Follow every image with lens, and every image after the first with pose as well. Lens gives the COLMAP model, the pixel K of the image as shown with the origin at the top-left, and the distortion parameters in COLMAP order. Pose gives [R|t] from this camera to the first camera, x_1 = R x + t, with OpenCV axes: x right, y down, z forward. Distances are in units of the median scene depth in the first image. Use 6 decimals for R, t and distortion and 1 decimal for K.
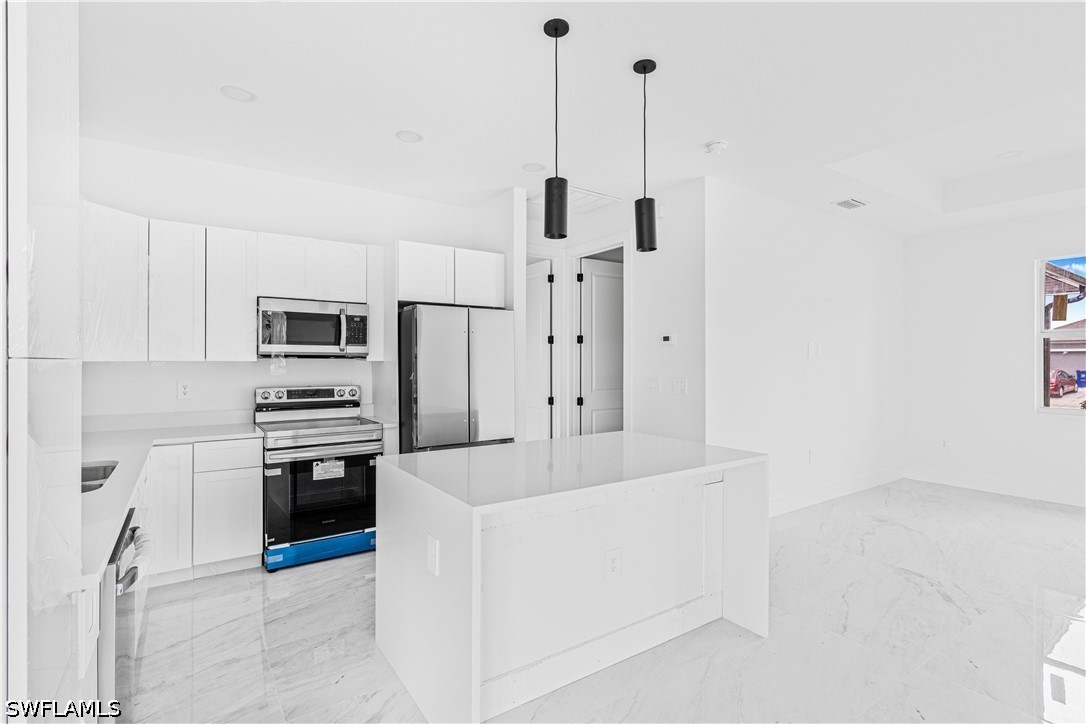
lens RADIAL K [[517.1, 0, 540.0], [0, 517.1, 362.5], [0, 0, 1]] dist [-0.009028, 0.003912]
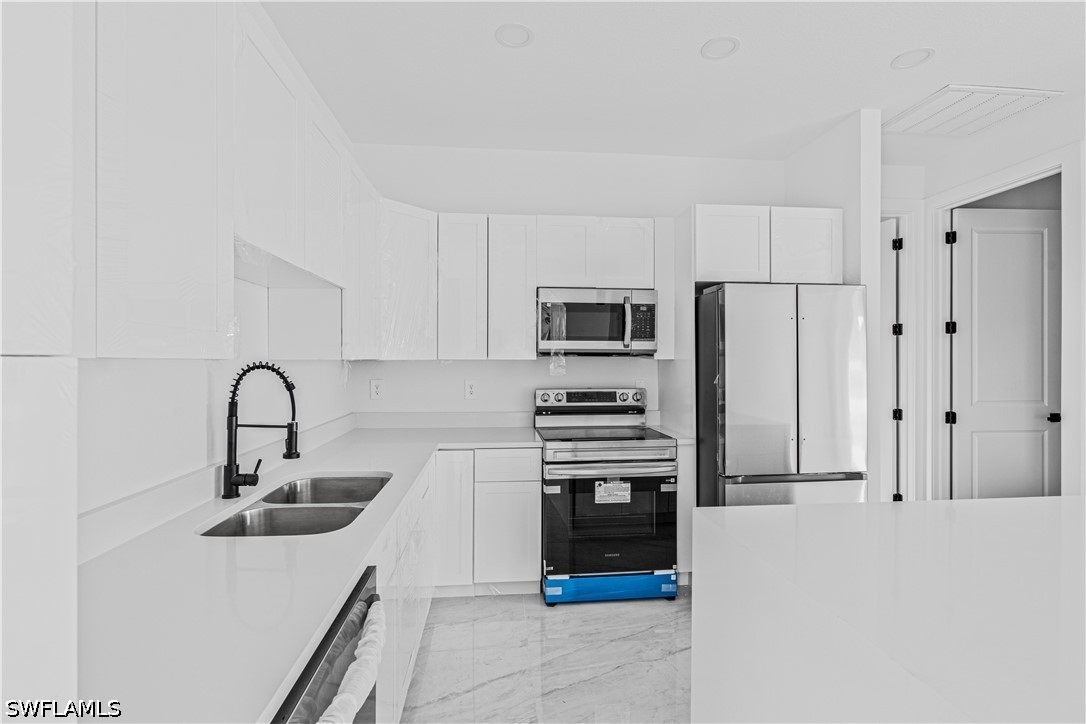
lens RADIAL K [[490.6, 0, 541.1], [0, 490.6, 362.5], [0, 0, 1]] dist [-0.010380, 0.003953]
pose [[0.875090, 0.002622, -0.483952, -0.127180], [-0.000380, 0.999989, 0.004731, -0.001572], [0.483959, -0.003957, 0.875082, 0.254088]]
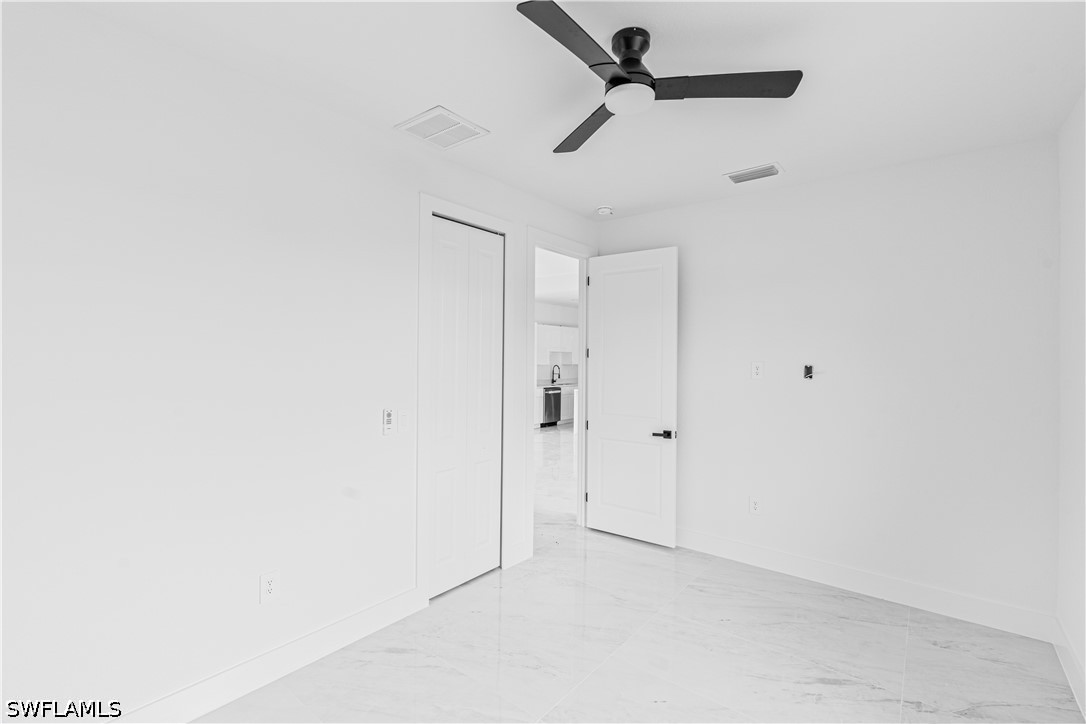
lens RADIAL K [[490.6, 0, 552.8], [0, 490.6, 362.7], [0, 0, 1]] dist [-0.010380, 0.003953]
pose [[0.321457, 0.006906, -0.946899, 2.460040], [-0.002995, 0.999976, 0.006277, -0.035007], [0.946919, 0.000818, 0.321470, -0.531218]]
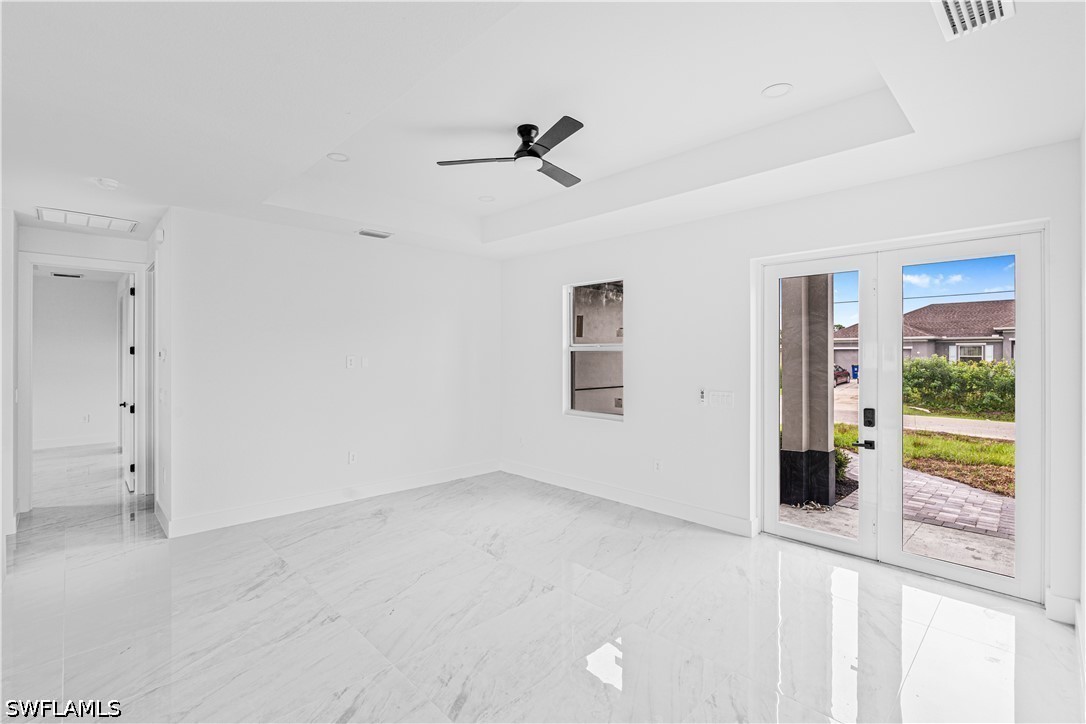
lens RADIAL K [[490.6, 0, 534.2], [0, 490.6, 357.0], [0, 0, 1]] dist [-0.010380, 0.003953]
pose [[0.986251, -0.000558, 0.165254, 0.991852], [0.000286, 0.999999, 0.001670, -0.049848], [-0.165255, -0.001600, 0.986250, -0.150086]]
